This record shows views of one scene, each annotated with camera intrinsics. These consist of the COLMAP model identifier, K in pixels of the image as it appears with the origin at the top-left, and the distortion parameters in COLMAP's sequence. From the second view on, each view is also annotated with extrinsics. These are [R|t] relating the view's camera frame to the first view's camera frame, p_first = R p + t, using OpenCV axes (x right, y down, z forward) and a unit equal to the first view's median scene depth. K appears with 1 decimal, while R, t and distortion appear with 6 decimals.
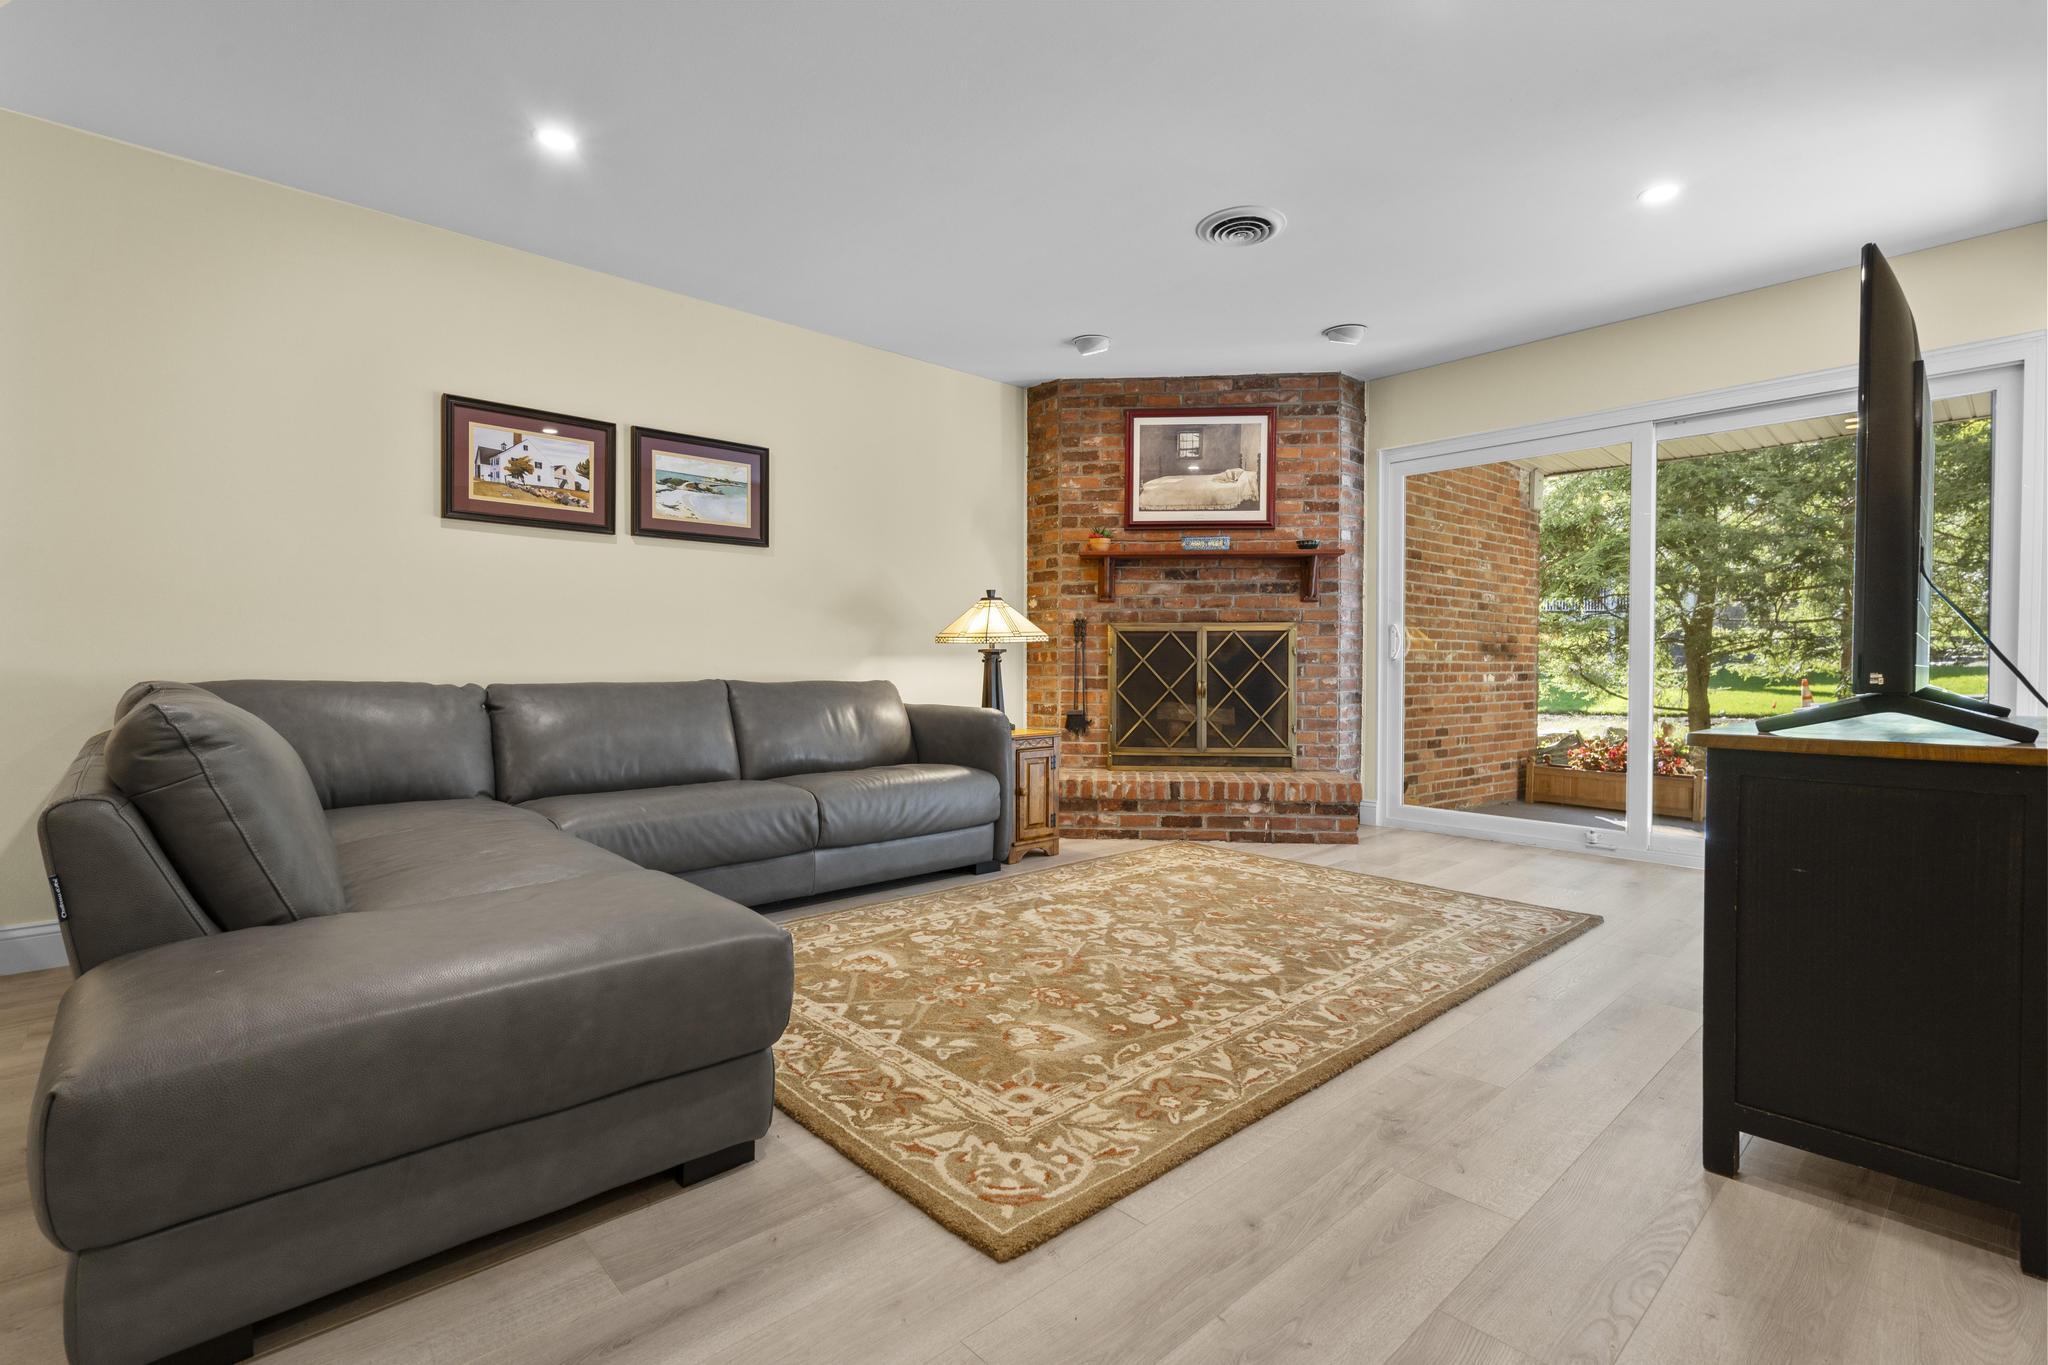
lens RADIAL K [[930.7, 0, 1024.0], [0, 930.7, 682.5], [0, 0, 1]] dist [0.000914, 0.000081]
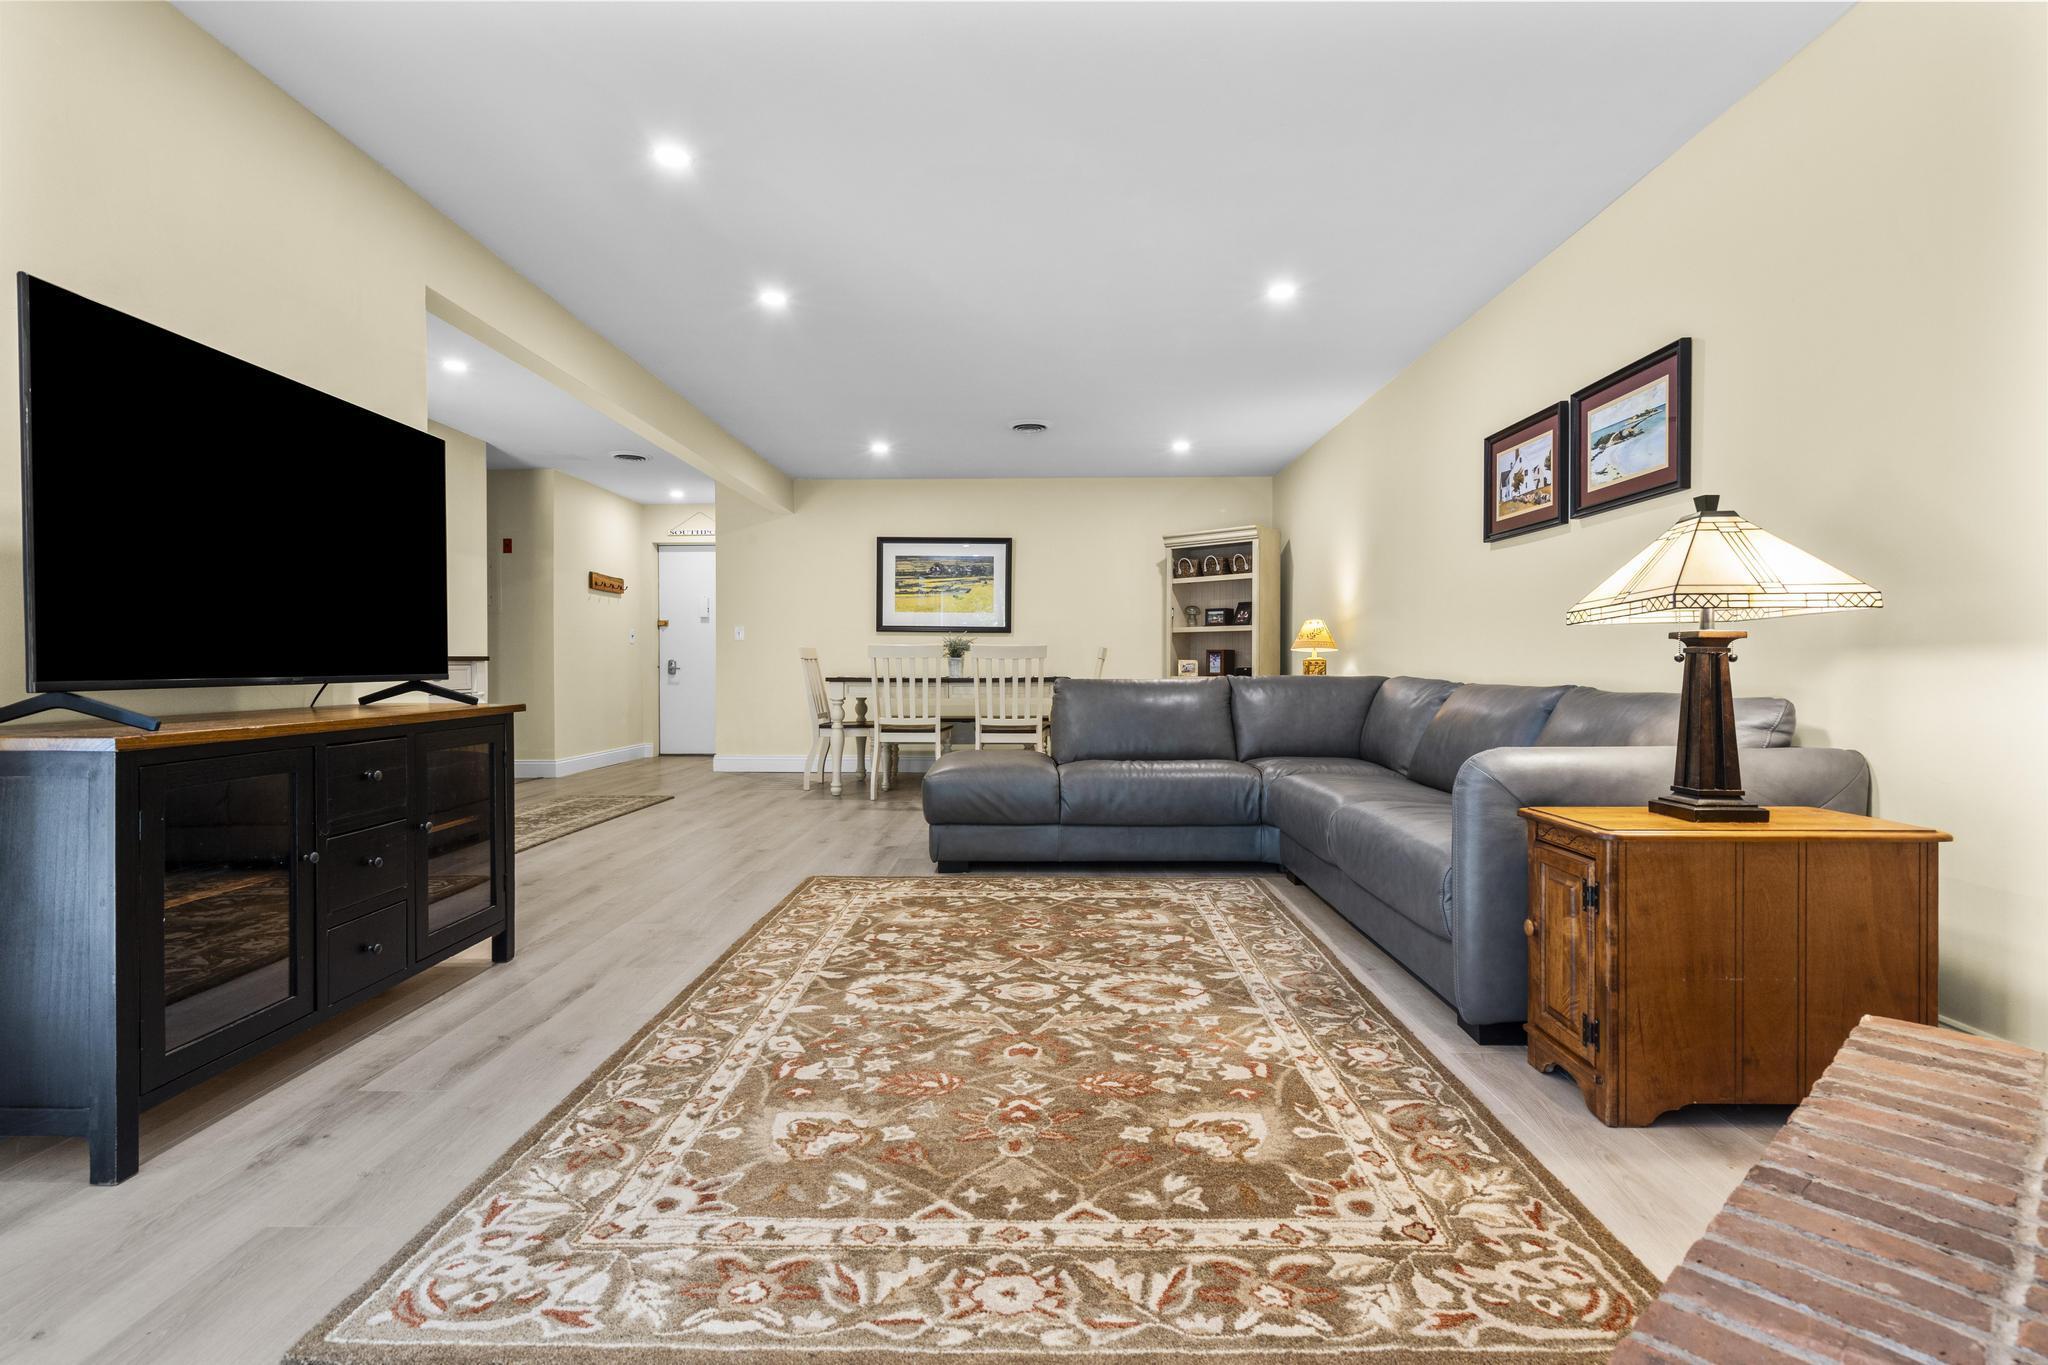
lens RADIAL K [[961.6, 0, 1024.0], [0, 961.6, 682.5], [0, 0, 1]] dist [0.000489, 0.000004]
pose [[-0.685182, 0.009976, -0.728304, 0.458342], [-0.017817, 0.999377, 0.030451, -0.017822], [0.728154, 0.033841, -0.684577, 0.963086]]
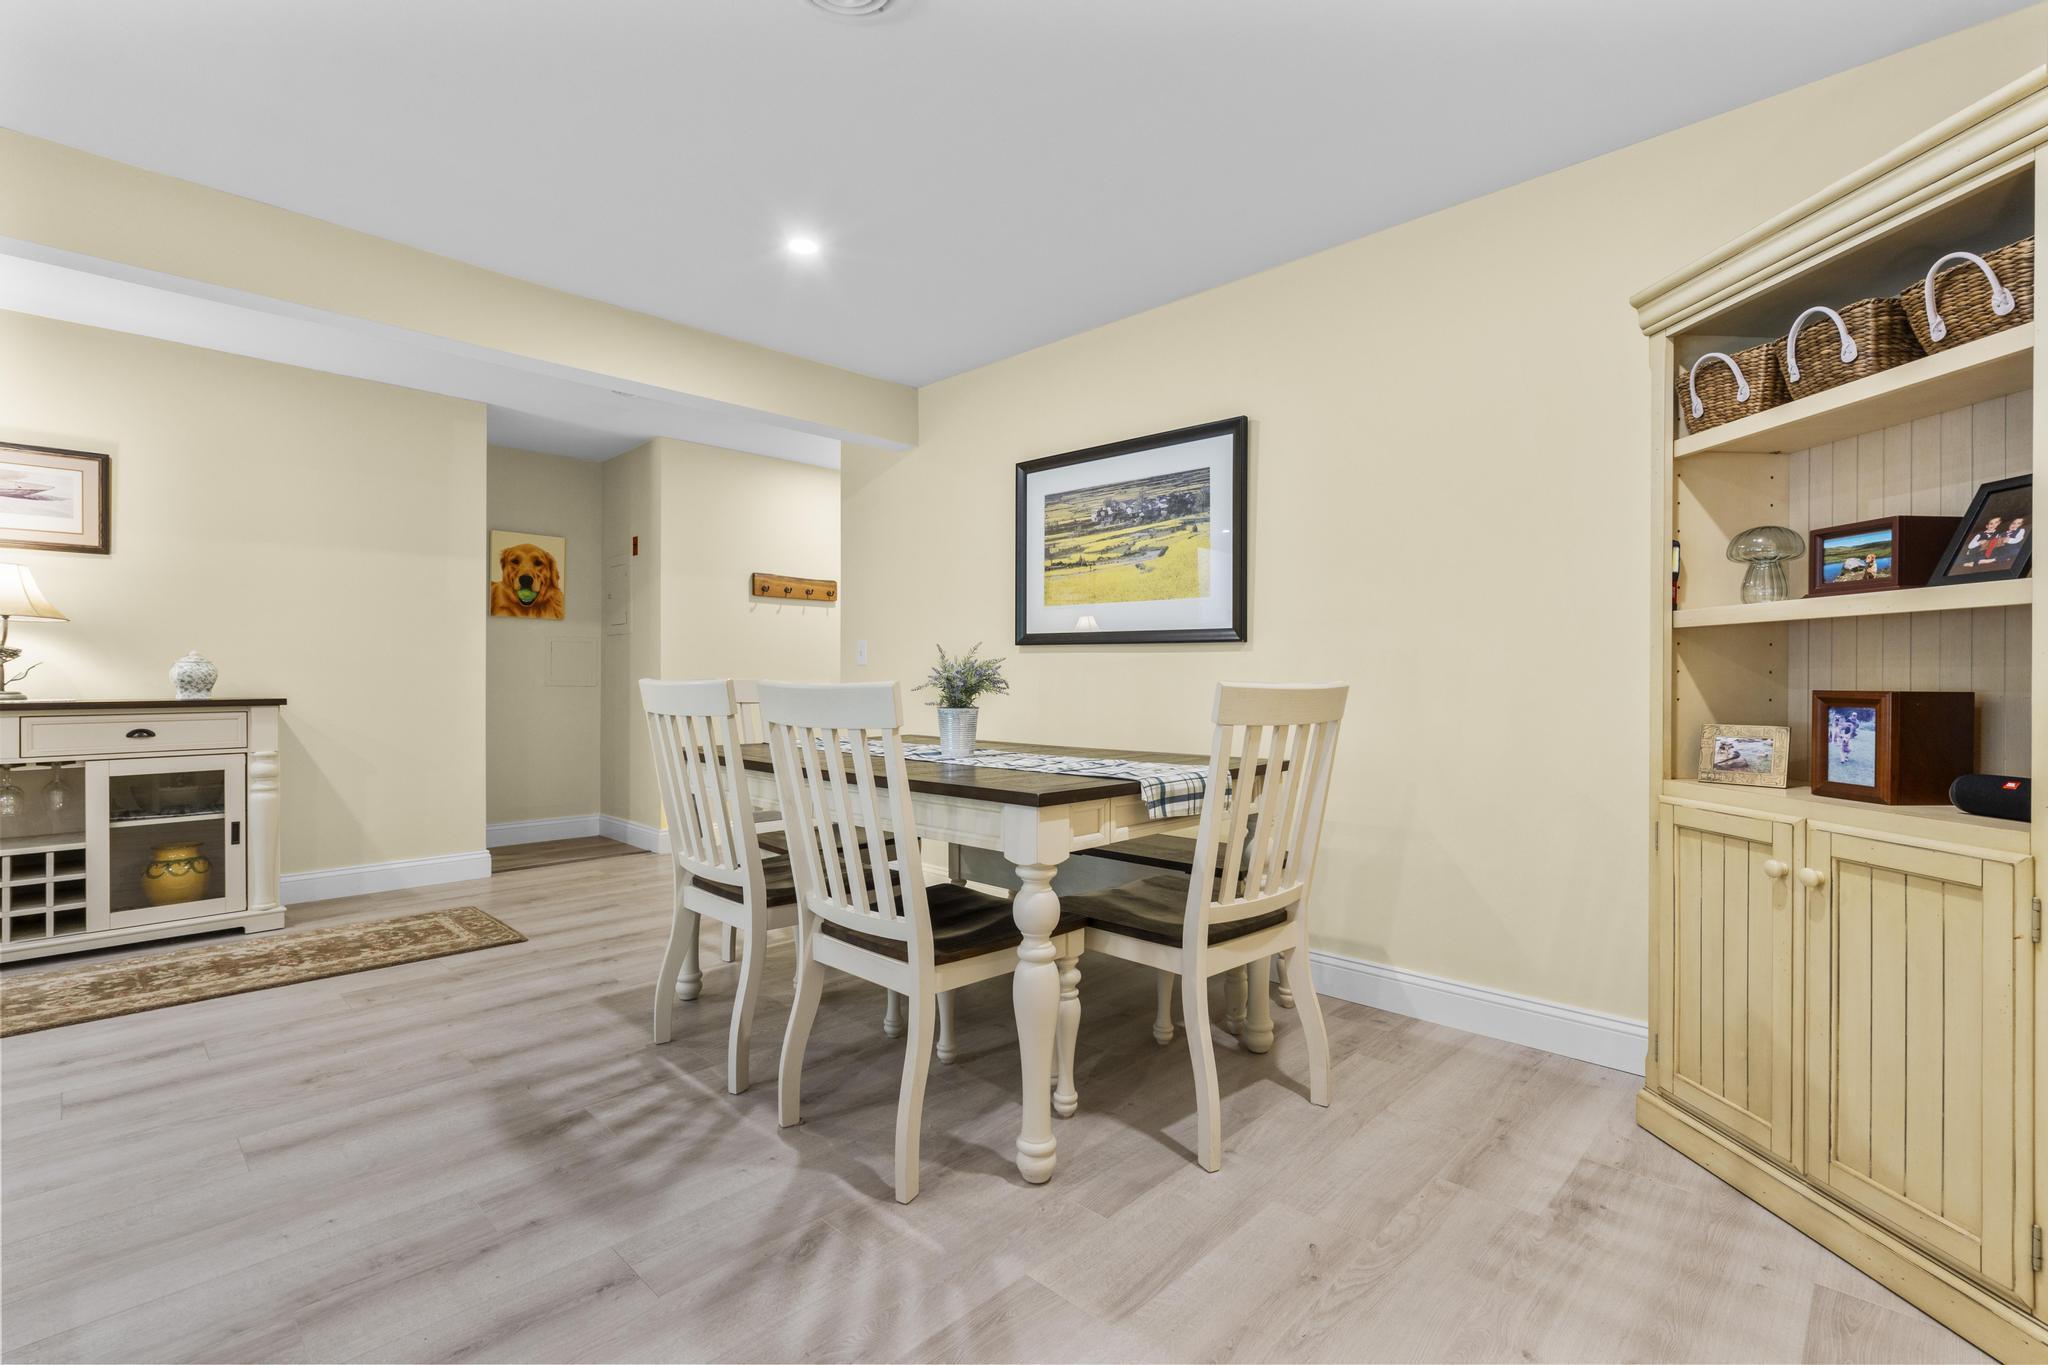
lens RADIAL K [[920.3, 0, 1040.9], [0, 920.3, 678.1], [0, 0, 1]] dist [-0.002925, -0.000819]
pose [[-0.996753, -0.005283, -0.080346, -0.512507], [-0.007041, 0.999742, 0.021607, -0.039163], [0.080211, 0.022102, -0.996533, 0.472245]]
